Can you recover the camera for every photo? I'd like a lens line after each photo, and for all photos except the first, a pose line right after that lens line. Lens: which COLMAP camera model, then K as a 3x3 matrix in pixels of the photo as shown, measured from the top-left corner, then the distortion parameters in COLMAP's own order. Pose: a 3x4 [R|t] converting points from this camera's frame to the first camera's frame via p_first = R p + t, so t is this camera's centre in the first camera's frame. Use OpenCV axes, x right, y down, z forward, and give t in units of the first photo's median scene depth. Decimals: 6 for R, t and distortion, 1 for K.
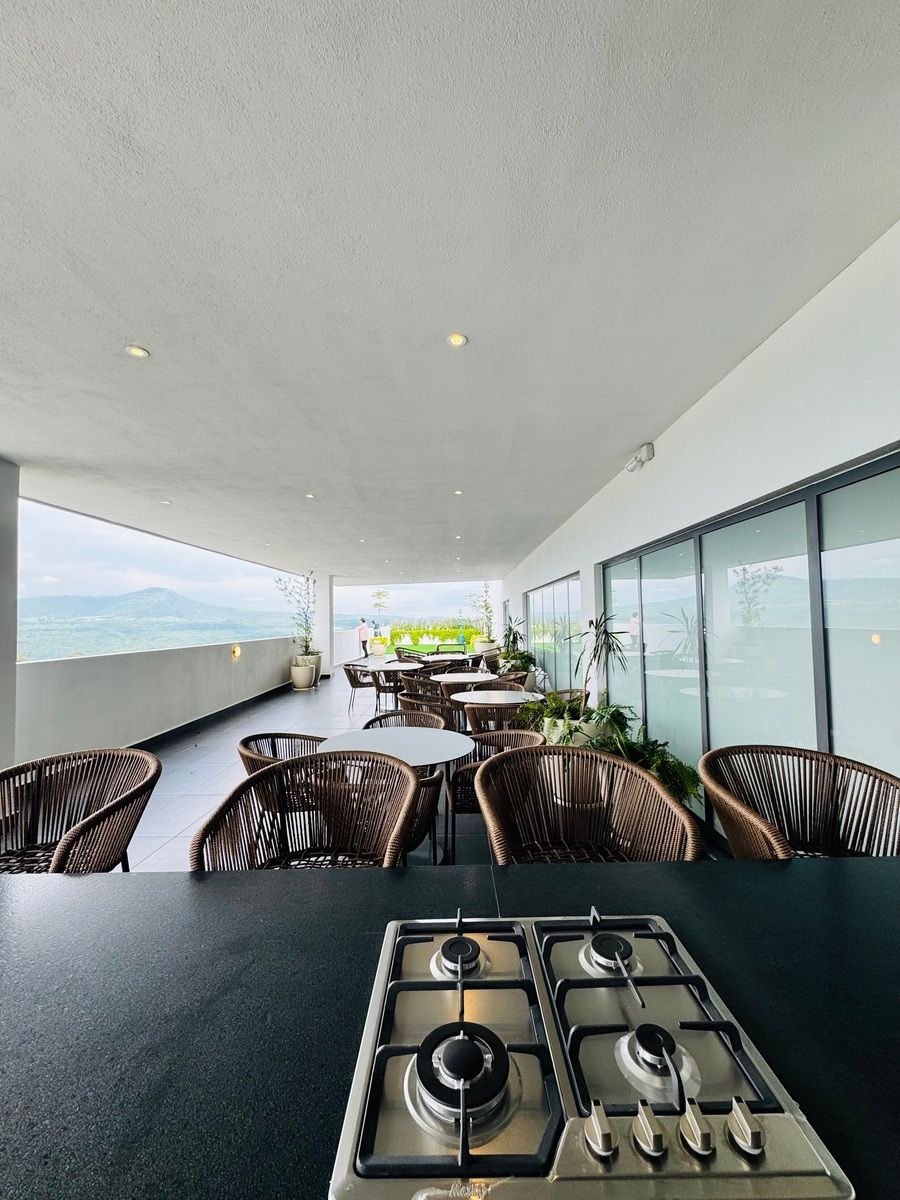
lens RADIAL K [[479.4, 0, 450.5], [0, 479.4, 603.9], [0, 0, 1]] dist [-0.002078, 0.000312]
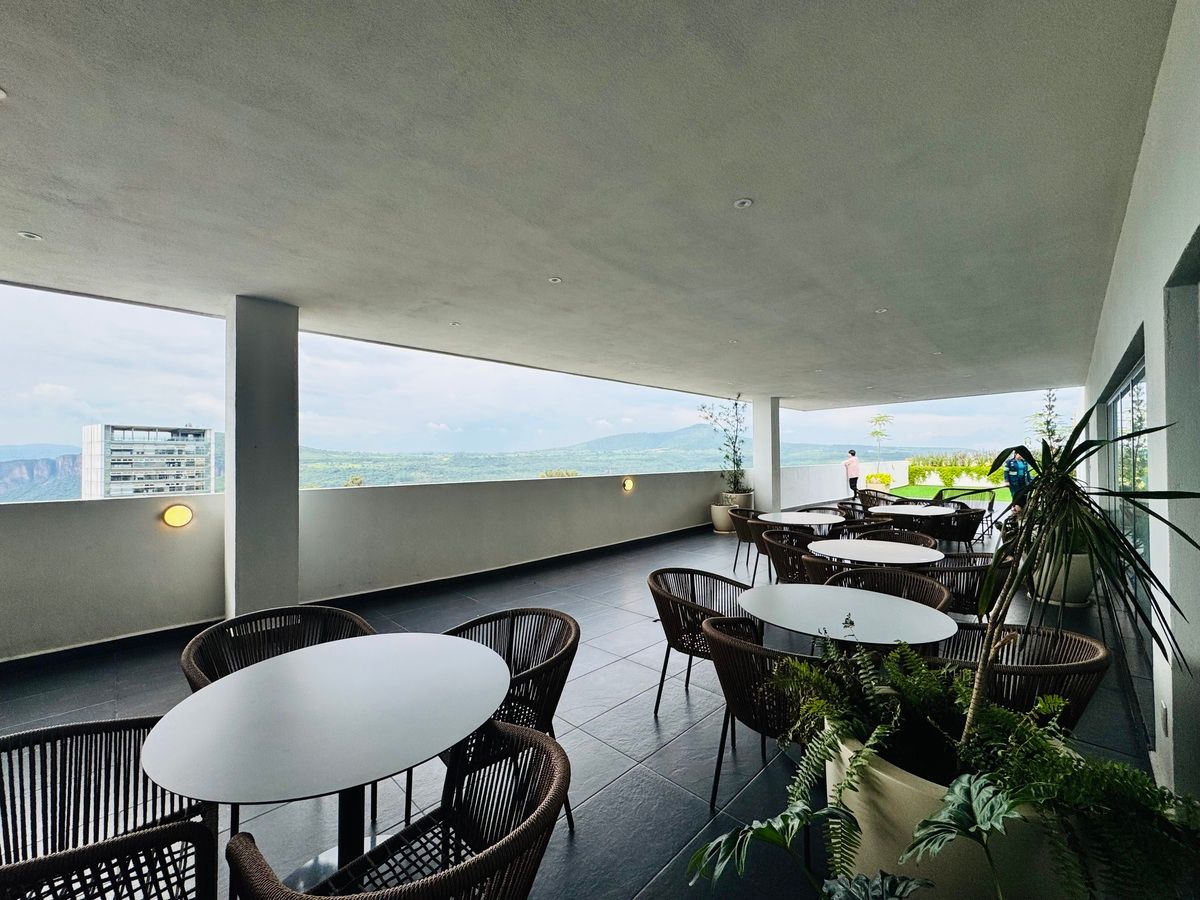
lens RADIAL K [[479.4, 0, 603.6], [0, 479.4, 453.2], [0, 0, 1]] dist [-0.002078, 0.000312]
pose [[0.731260, 0.005277, -0.682079, 0.113189], [0.018599, 0.999444, 0.027673, 0.008830], [0.681846, -0.032922, 0.730755, 0.217205]]
